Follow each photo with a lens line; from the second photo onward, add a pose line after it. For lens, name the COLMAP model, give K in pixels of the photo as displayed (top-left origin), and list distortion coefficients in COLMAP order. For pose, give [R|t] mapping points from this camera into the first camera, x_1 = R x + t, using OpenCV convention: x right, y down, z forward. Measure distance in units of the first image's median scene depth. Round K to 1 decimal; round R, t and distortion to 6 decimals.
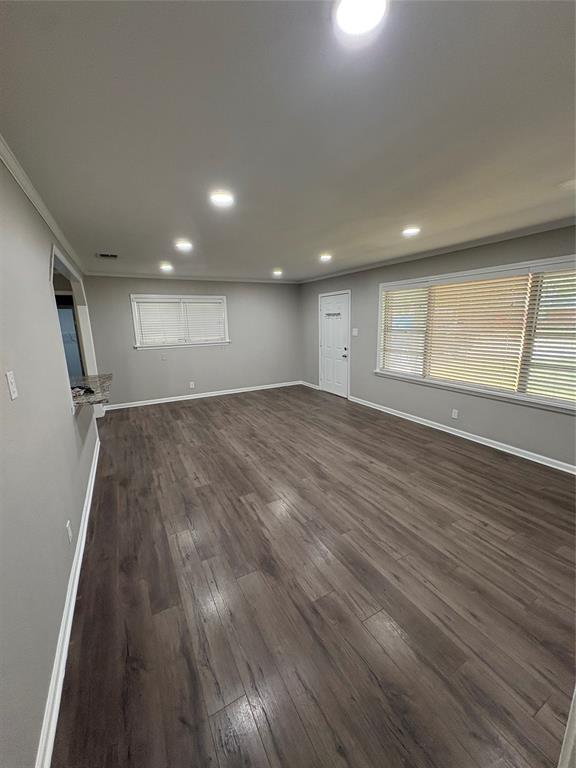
lens RADIAL K [[311.0, 0, 290.6], [0, 311.0, 386.0], [0, 0, 1]] dist [0.002502, 0.000029]
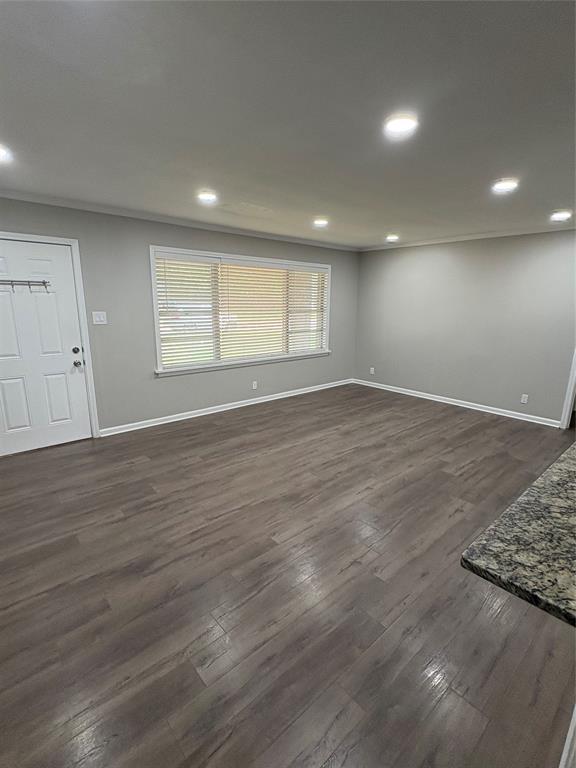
lens RADIAL K [[364.9, 0, 289.5], [0, 364.9, 383.9], [0, 0, 1]] dist [-0.004795, -0.000109]
pose [[-0.227954, -0.202270, 0.952431, -0.783135], [0.193682, 0.949216, 0.247943, -0.226049], [-0.954214, 0.240989, -0.177202, 1.177180]]
